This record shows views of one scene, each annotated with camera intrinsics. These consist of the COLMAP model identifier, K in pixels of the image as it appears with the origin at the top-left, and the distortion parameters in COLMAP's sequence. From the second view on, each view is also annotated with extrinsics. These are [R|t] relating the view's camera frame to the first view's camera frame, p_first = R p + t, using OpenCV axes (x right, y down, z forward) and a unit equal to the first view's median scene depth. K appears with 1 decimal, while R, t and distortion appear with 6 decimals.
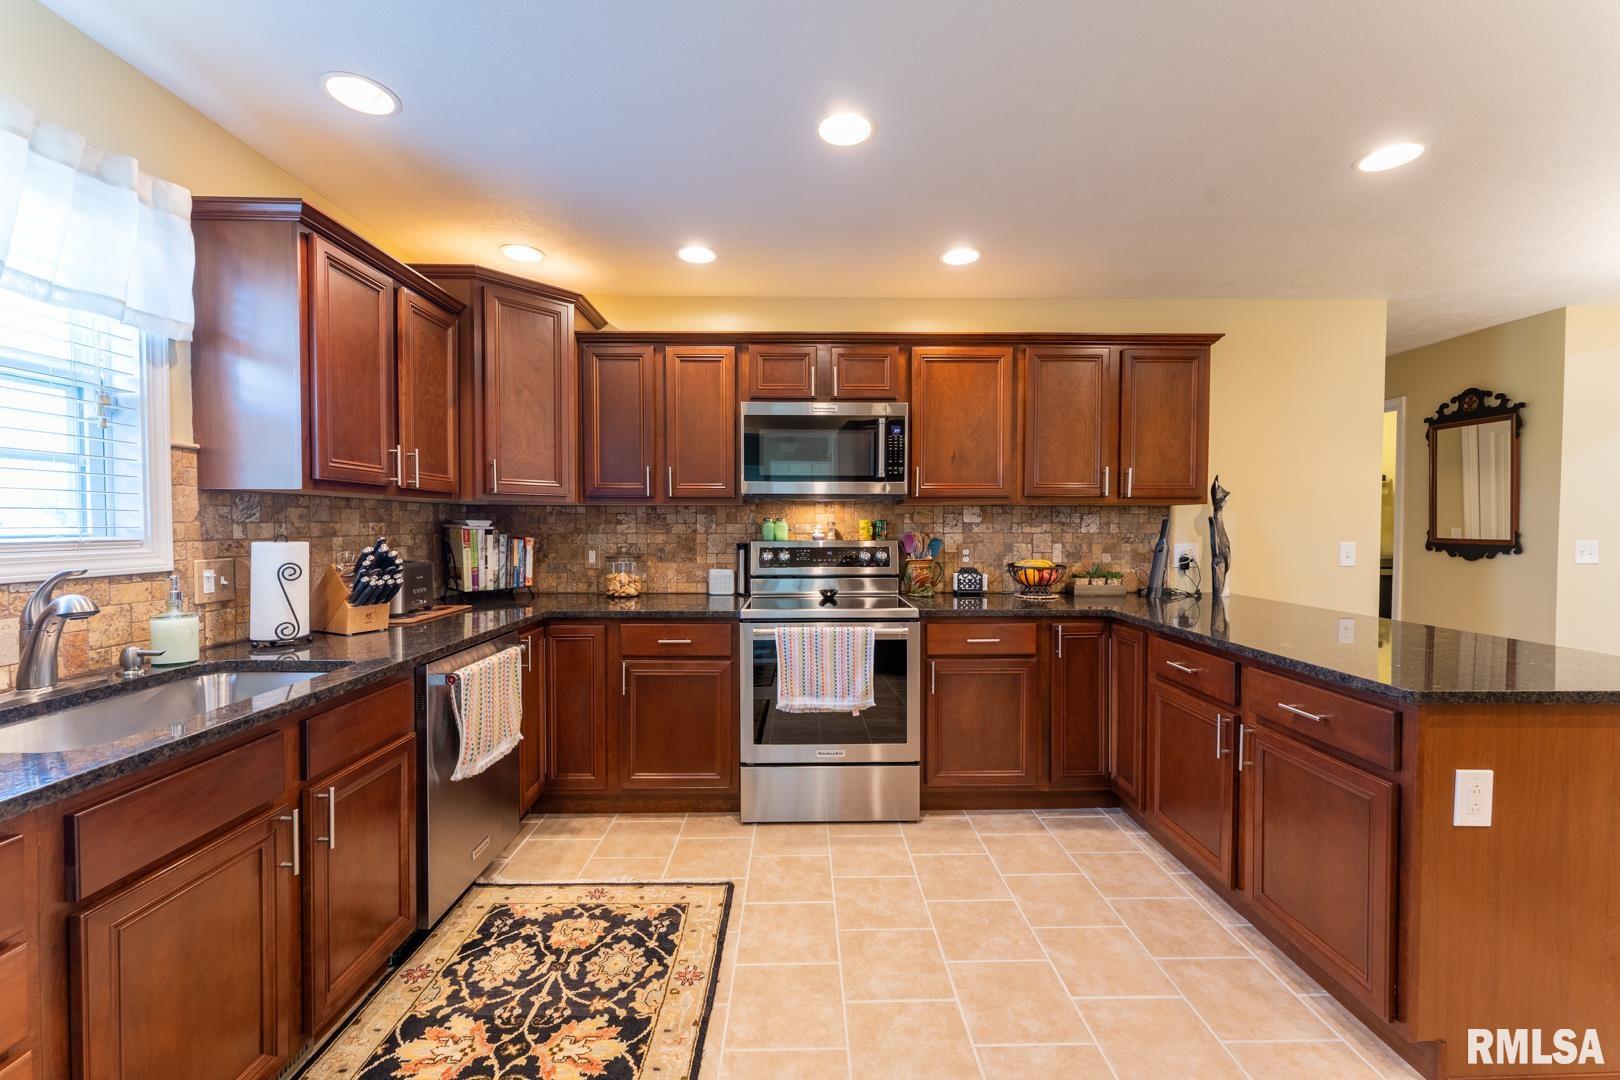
lens RADIAL K [[652.6, 0, 812.0], [0, 652.6, 539.7], [0, 0, 1]] dist [0.005477, -0.000071]
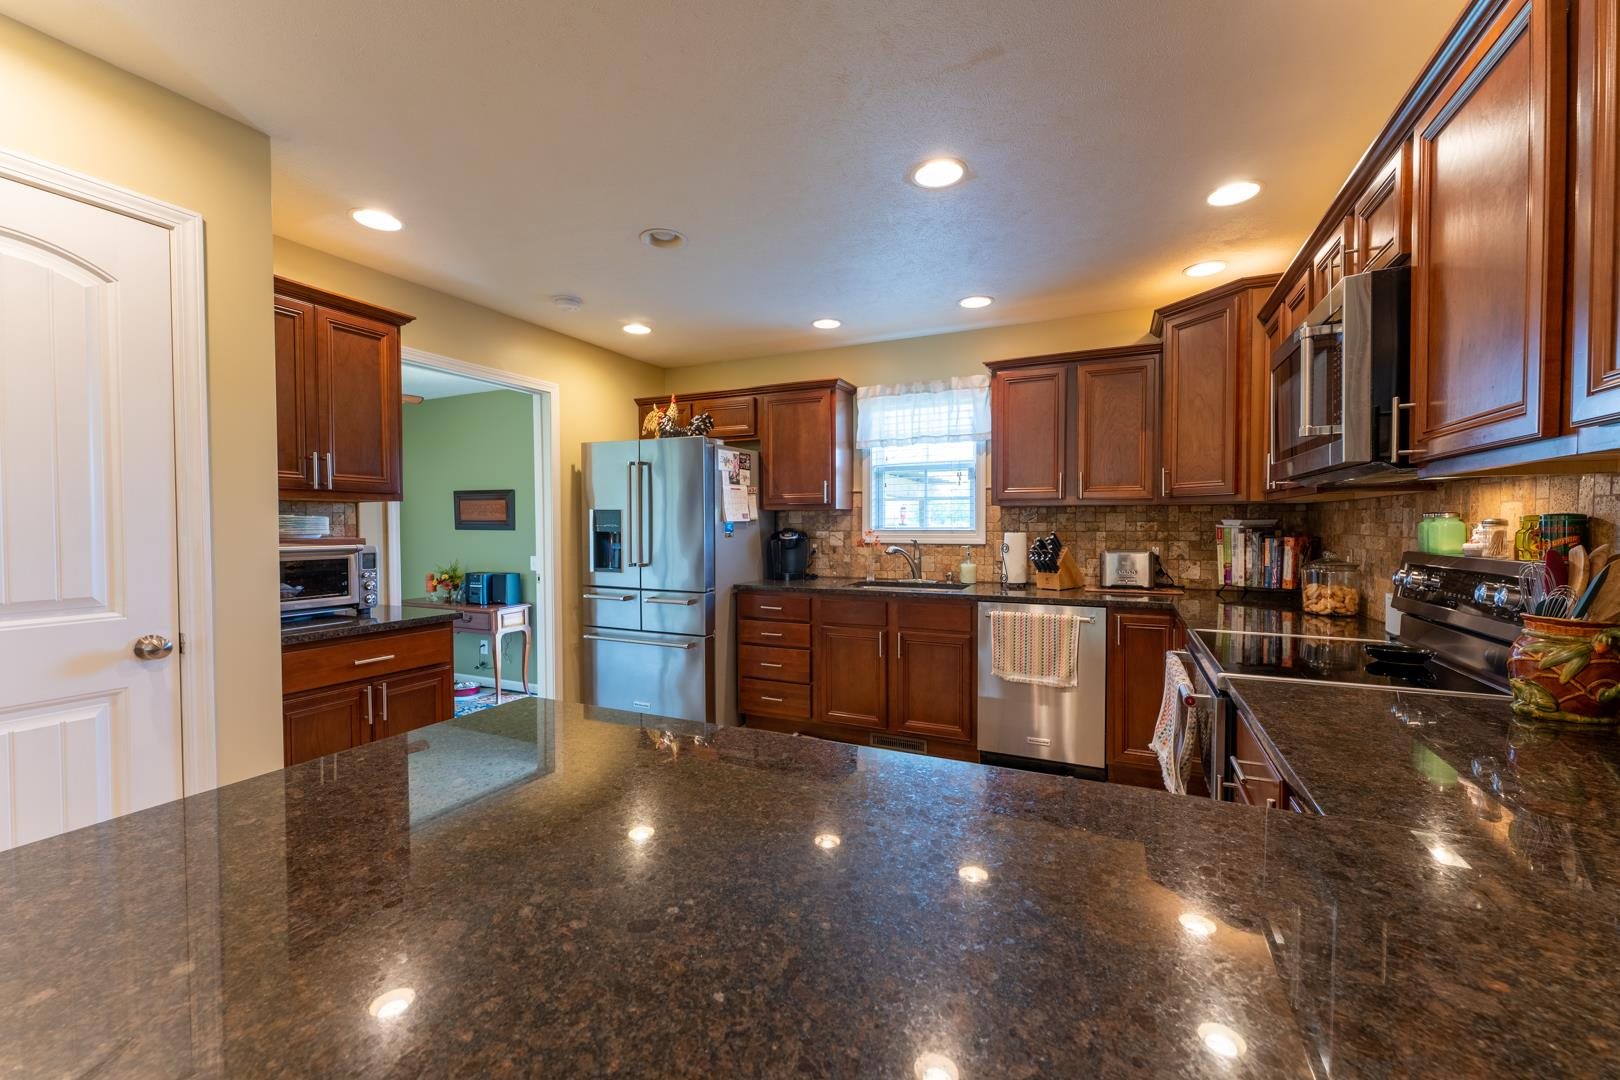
lens RADIAL K [[652.6, 0, 812.0], [0, 652.6, 539.7], [0, 0, 1]] dist [0.005477, -0.000071]
pose [[-0.438009, 0.023579, -0.898661, 0.837786], [-0.018946, 0.999192, 0.035452, -0.024076], [0.898771, 0.032555, -0.437208, 0.940769]]
